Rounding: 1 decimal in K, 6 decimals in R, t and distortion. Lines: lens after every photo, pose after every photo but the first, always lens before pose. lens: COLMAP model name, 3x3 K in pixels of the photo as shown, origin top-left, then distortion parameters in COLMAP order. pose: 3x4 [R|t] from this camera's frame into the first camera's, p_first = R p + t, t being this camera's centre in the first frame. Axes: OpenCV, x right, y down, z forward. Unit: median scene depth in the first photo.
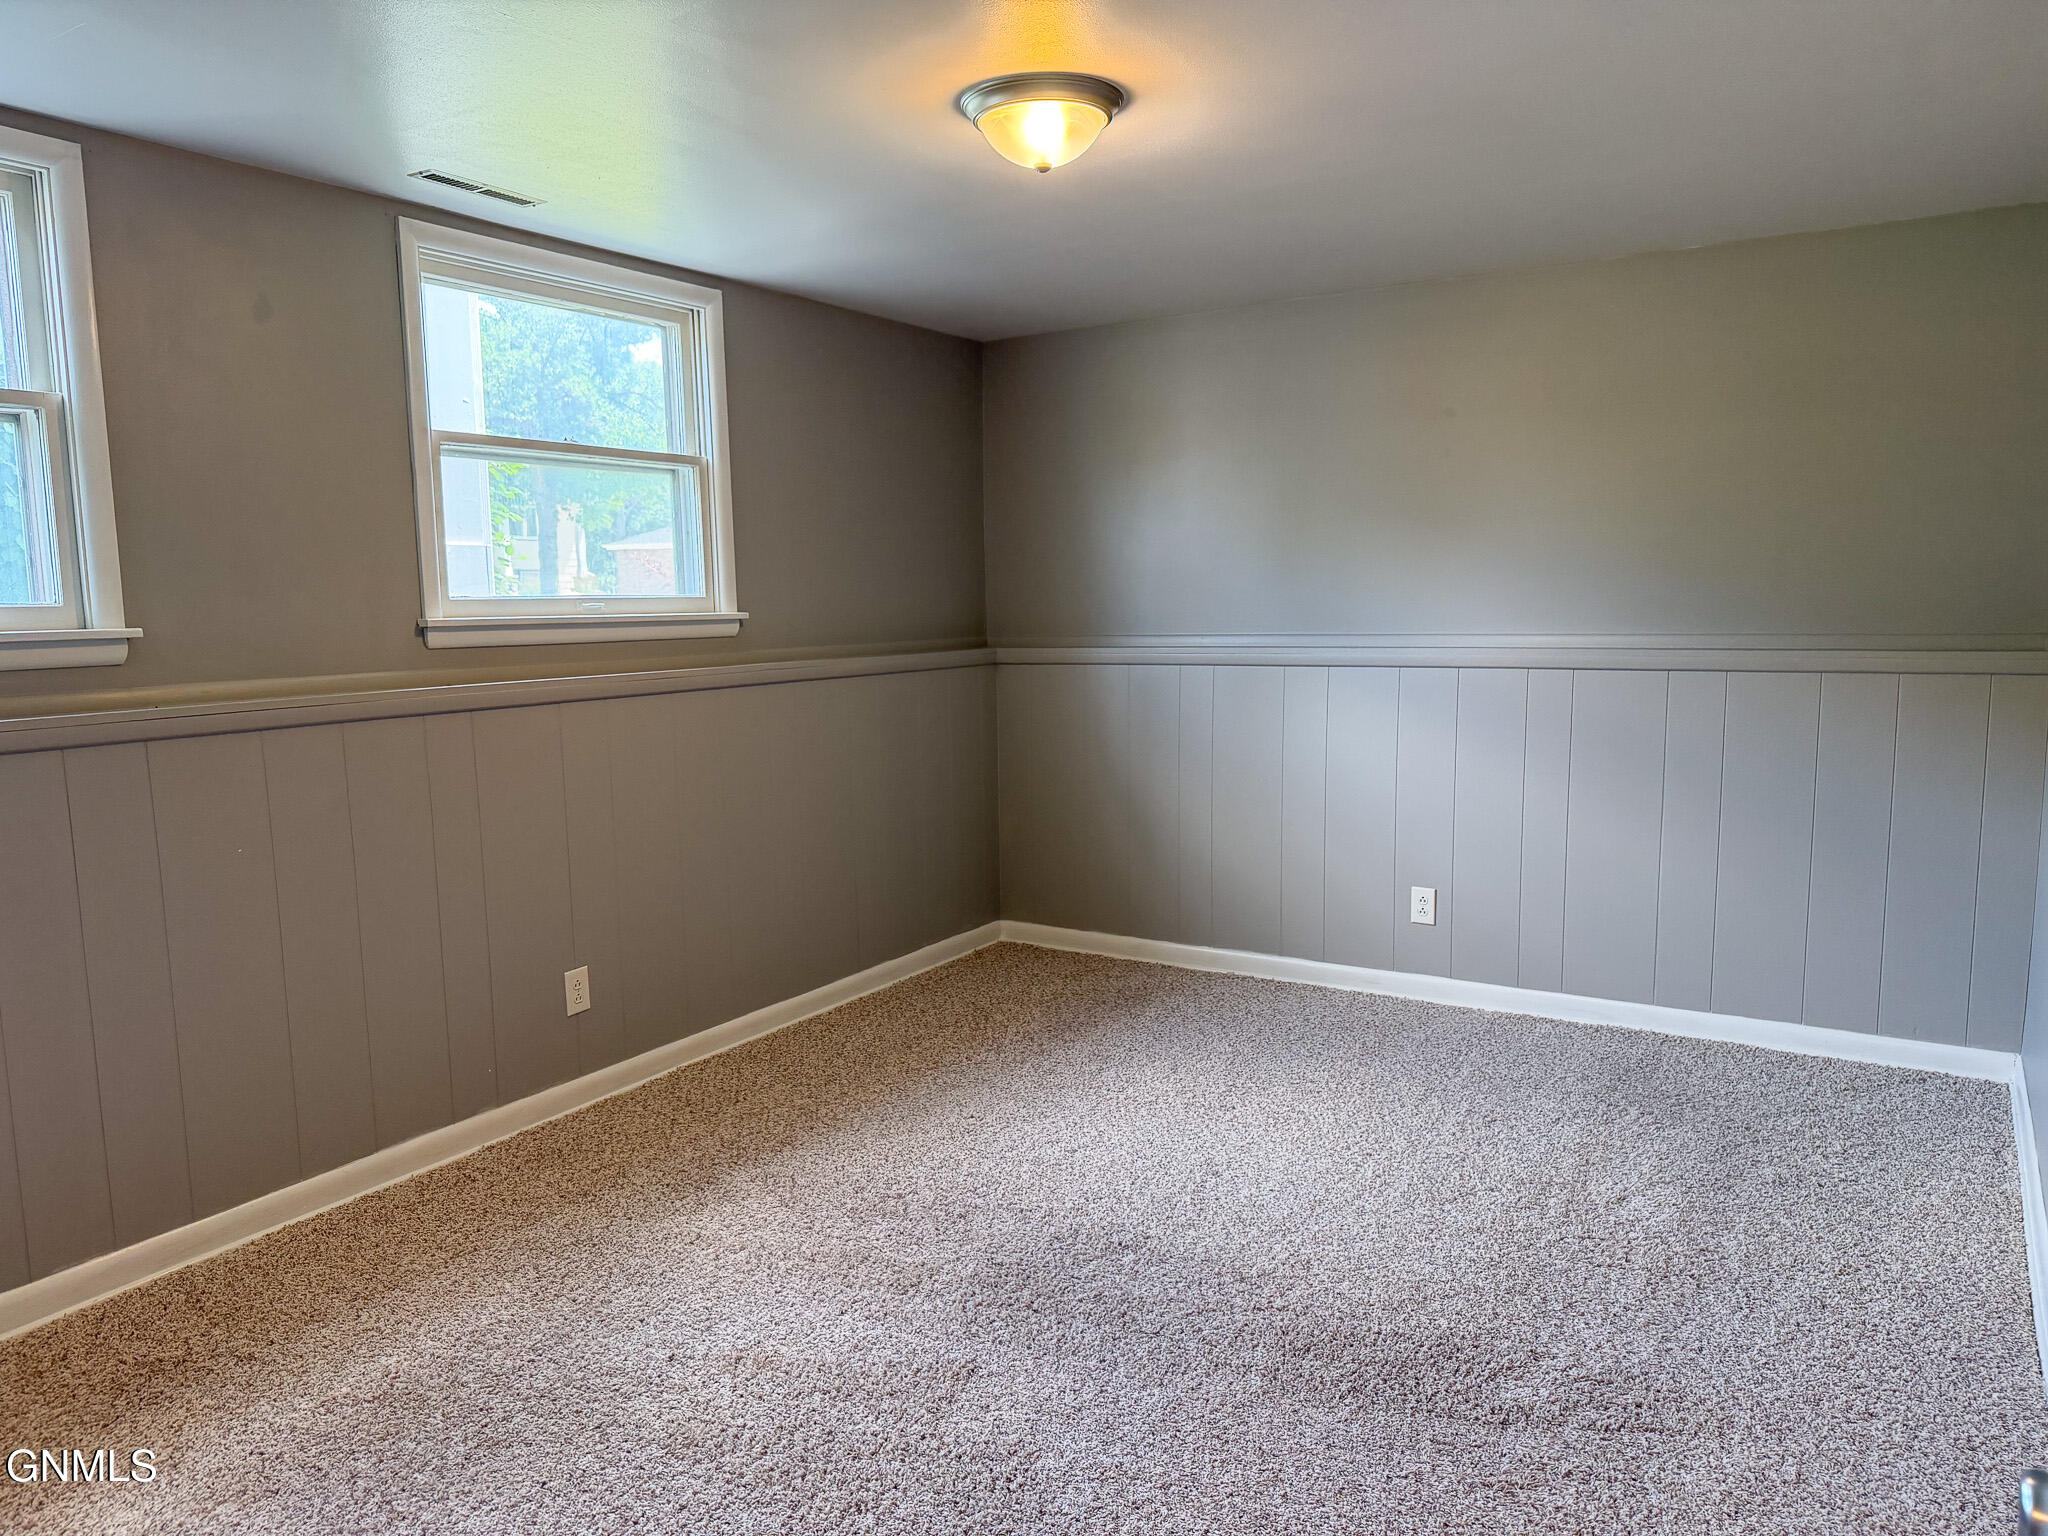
lens RADIAL K [[1395.0, 0, 1020.7], [0, 1395.0, 795.3], [0, 0, 1]] dist [-0.002172, -0.031442]
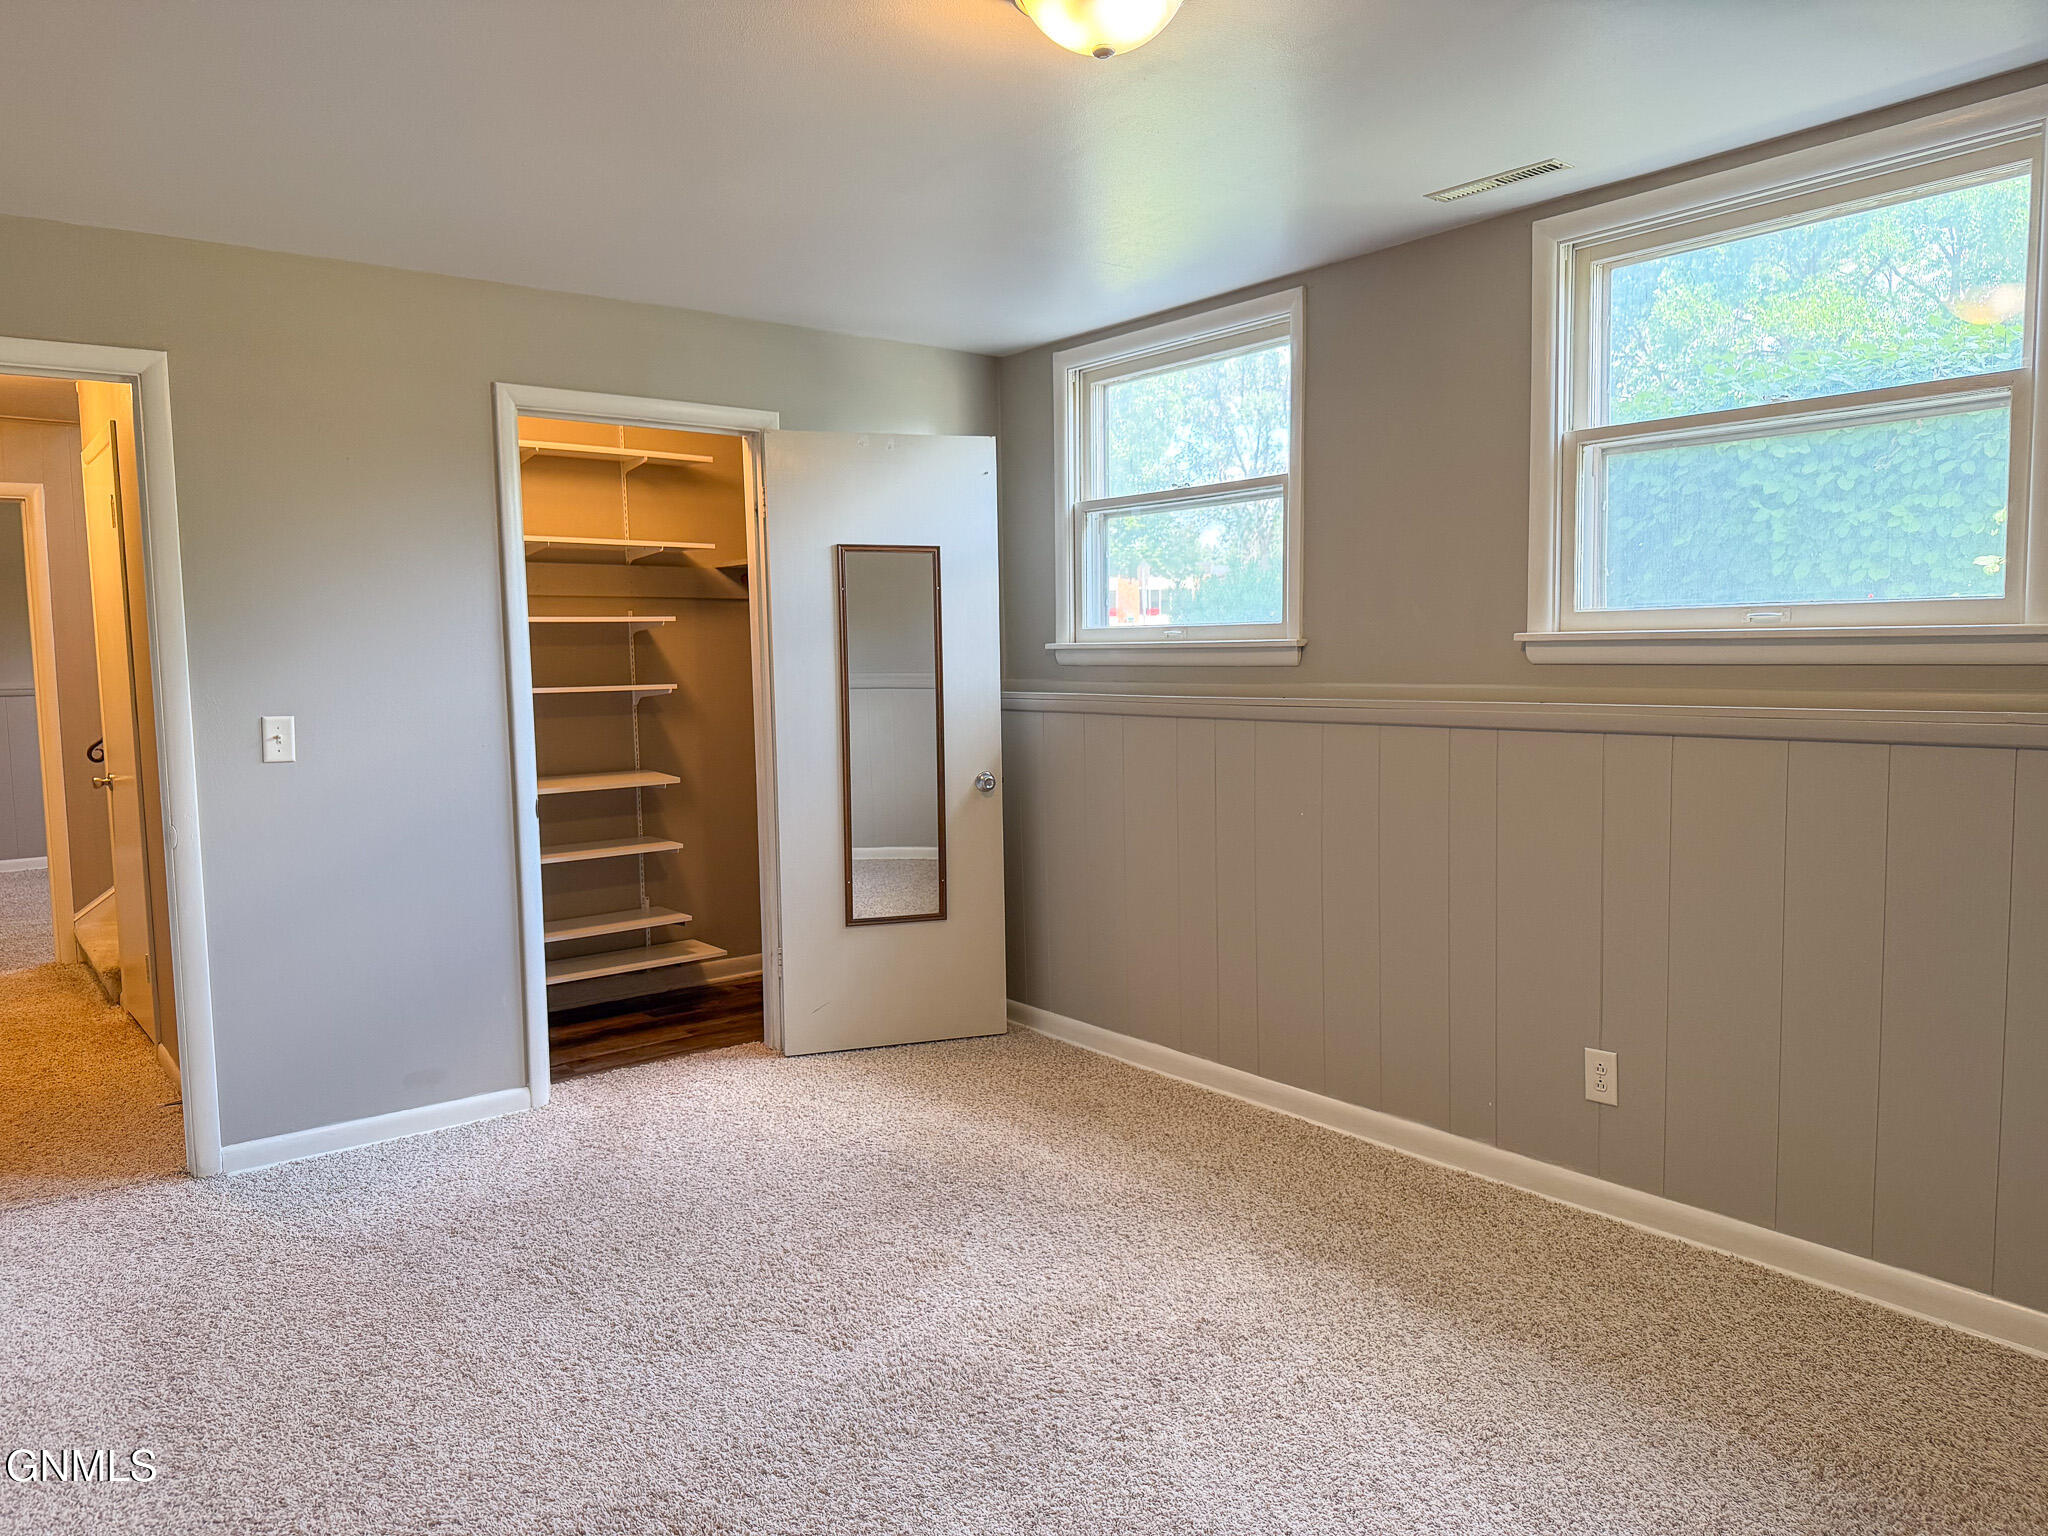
lens RADIAL K [[1468.0, 0, 1030.1], [0, 1468.0, 772.9], [0, 0, 1]] dist [0.073633, -0.091706]
pose [[-0.339870, 0.112586, -0.933709, 0.682070], [-0.103542, 0.982294, 0.156134, -0.159541], [0.934755, 0.149744, -0.322195, 1.041619]]
